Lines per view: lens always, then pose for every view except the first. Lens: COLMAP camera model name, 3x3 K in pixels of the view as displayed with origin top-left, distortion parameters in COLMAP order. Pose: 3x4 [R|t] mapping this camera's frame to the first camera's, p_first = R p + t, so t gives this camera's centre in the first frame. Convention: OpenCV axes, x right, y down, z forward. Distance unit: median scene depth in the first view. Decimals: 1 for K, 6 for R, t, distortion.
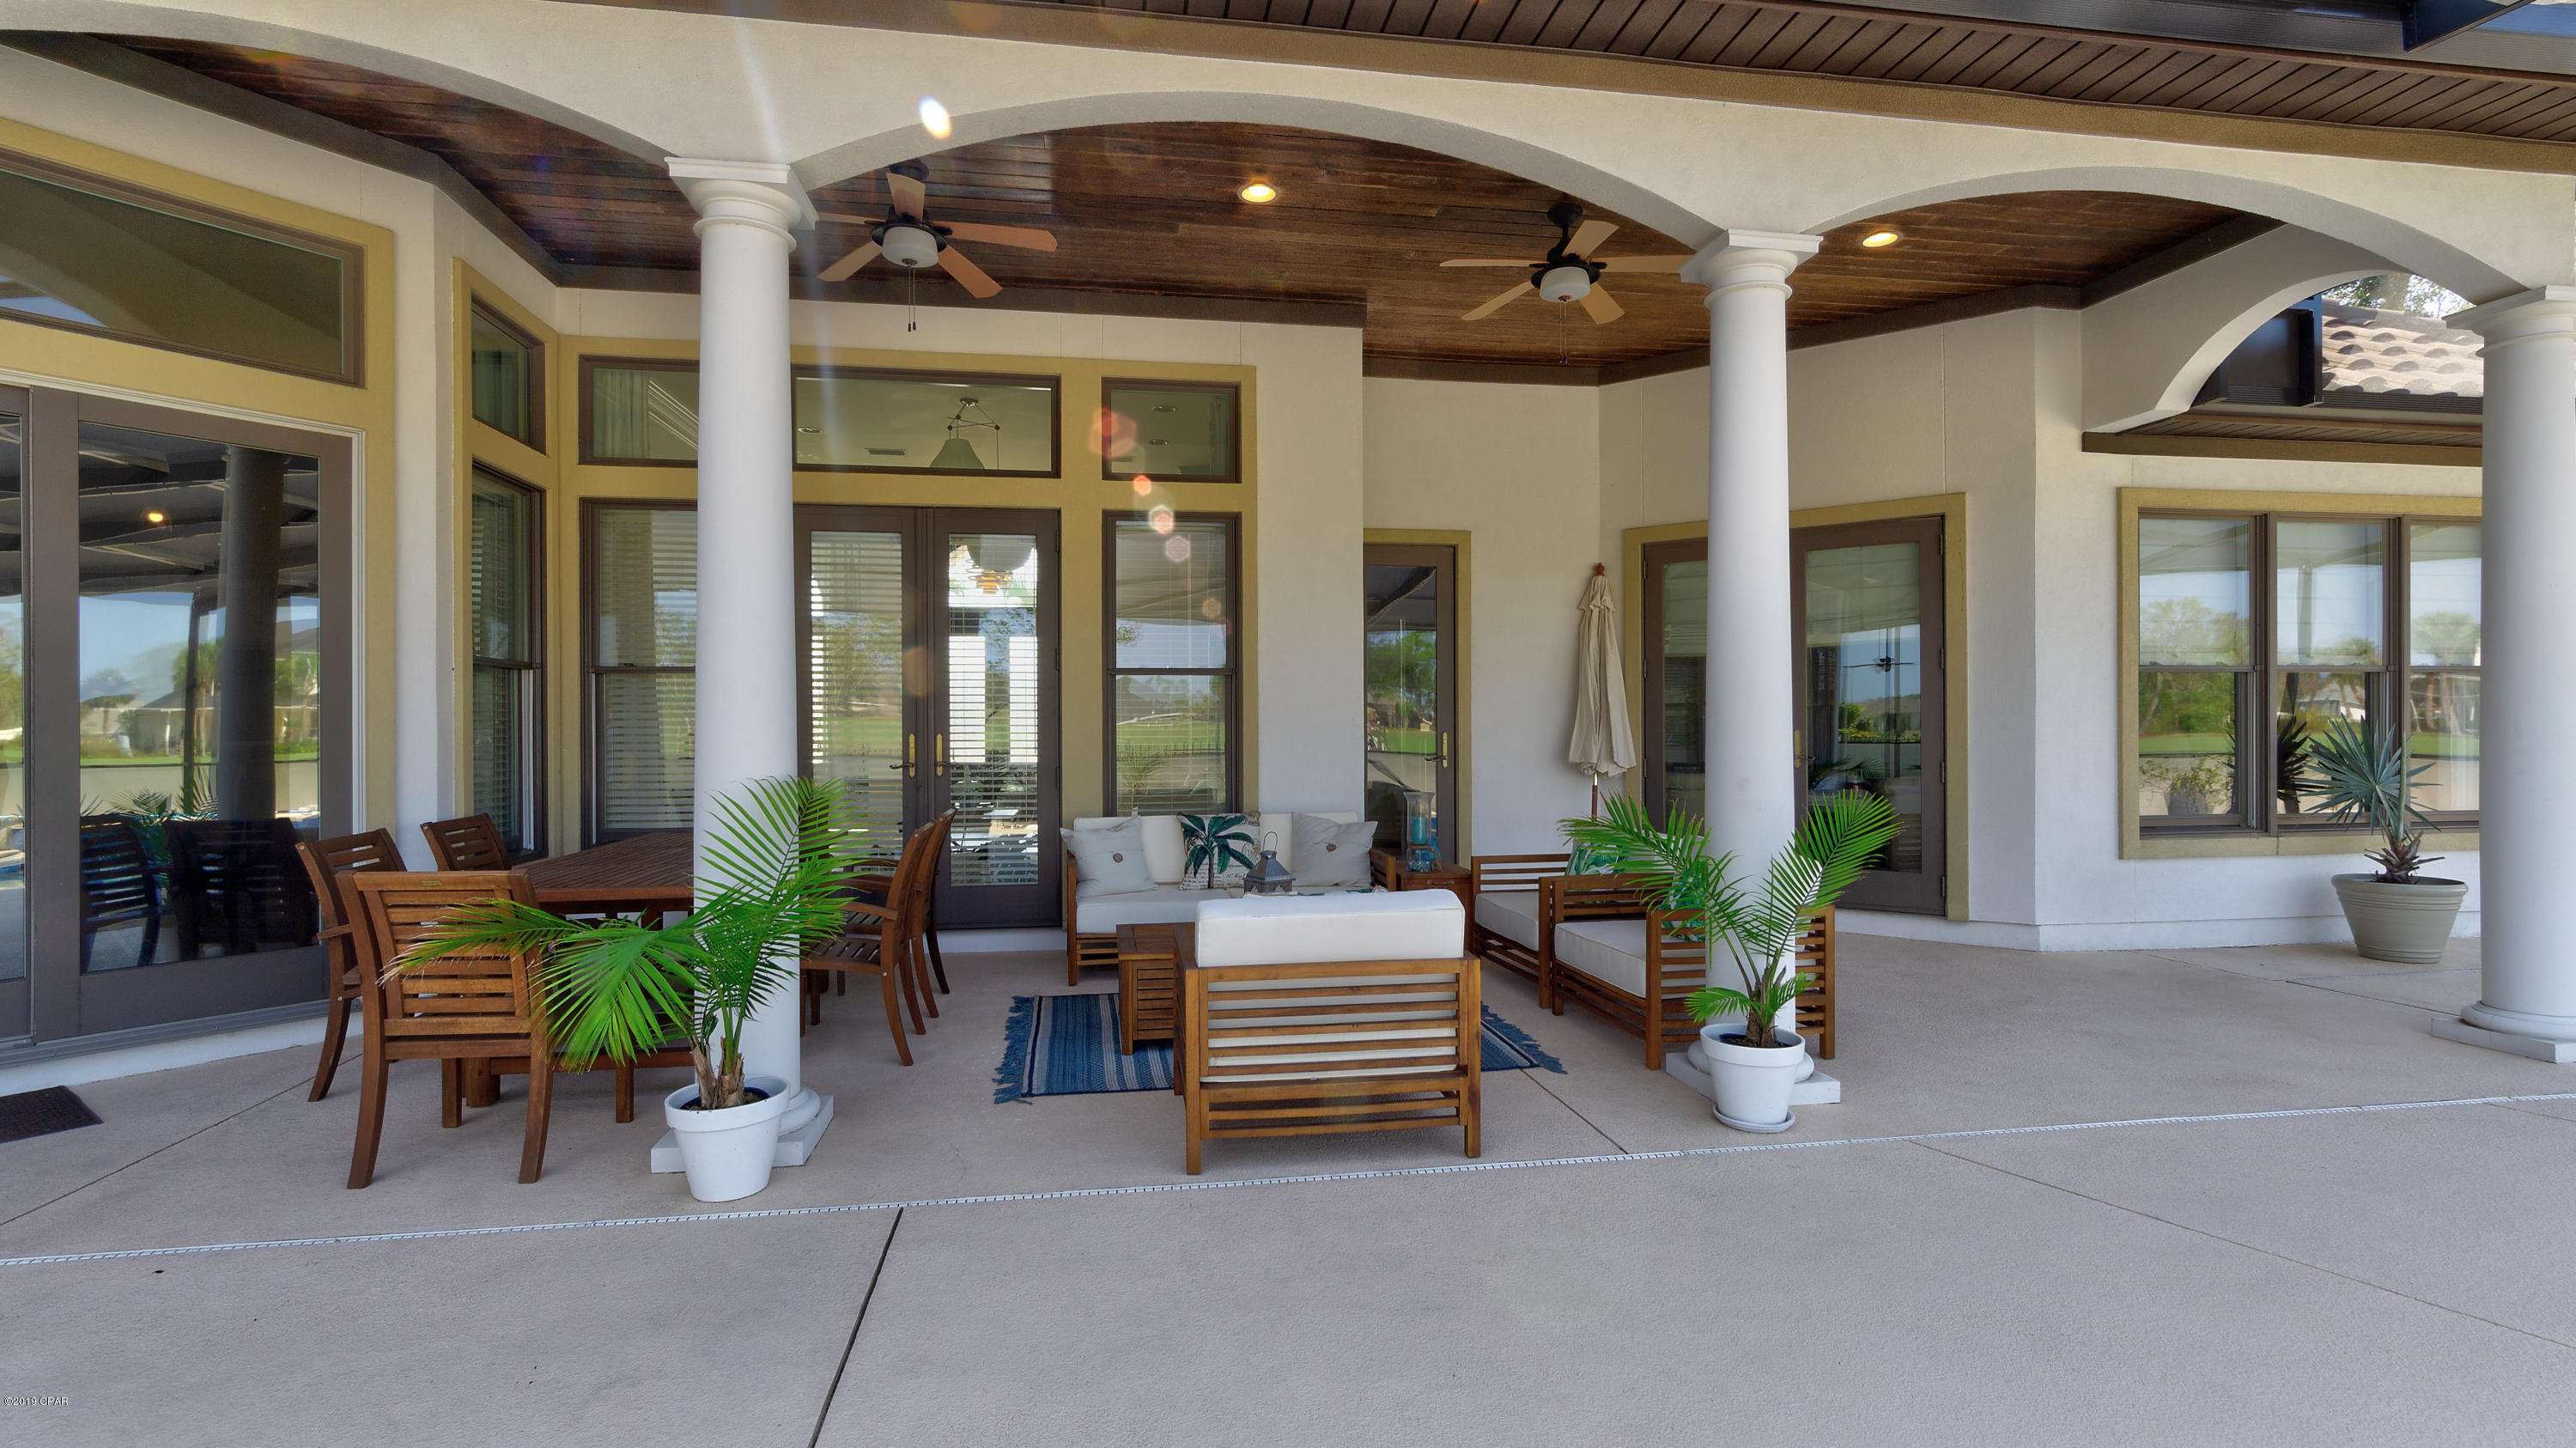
lens RADIAL K [[1143.3, 0, 1280.5], [0, 1143.3, 730.5], [0, 0, 1]] dist [-0.004006, -0.000314]
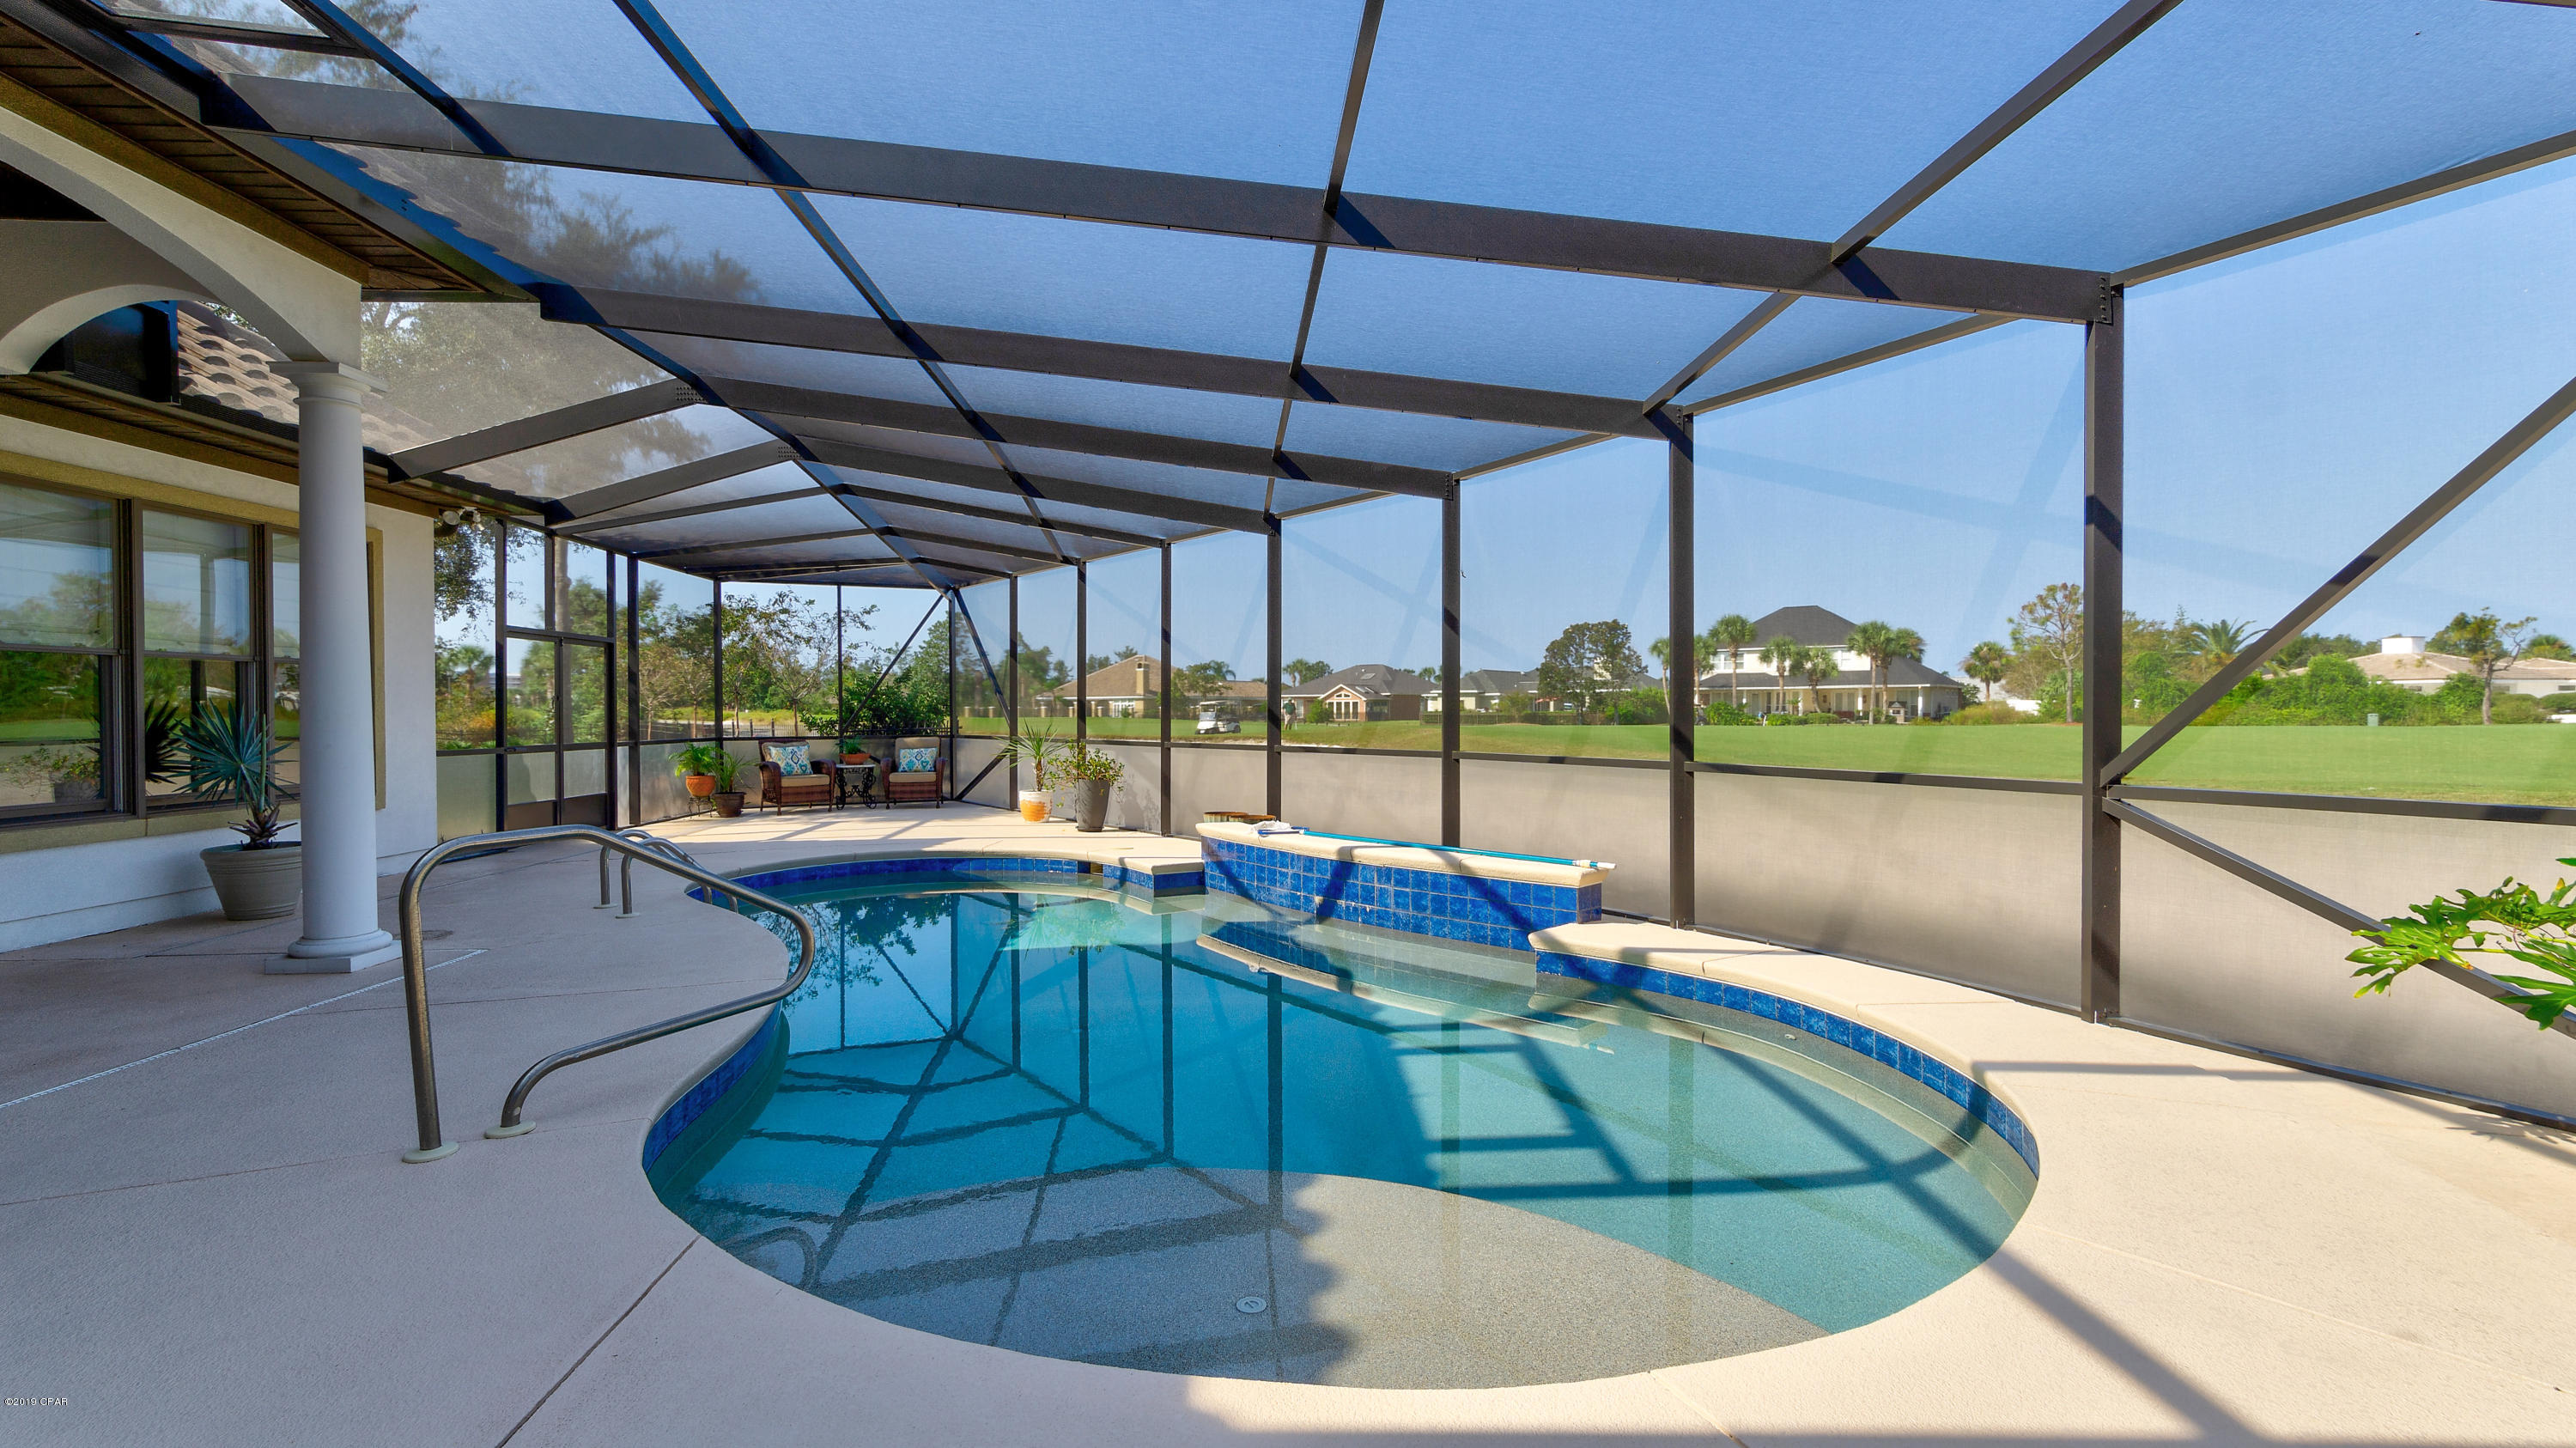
lens RADIAL K [[1143.3, 0, 1292.0], [0, 1143.3, 733.4], [0, 0, 1]] dist [-0.004006, -0.000314]
pose [[0.105876, -0.014719, 0.994270, -0.029533], [0.000438, 0.999891, 0.014756, 0.002612], [-0.994379, -0.001127, 0.105871, -0.134284]]
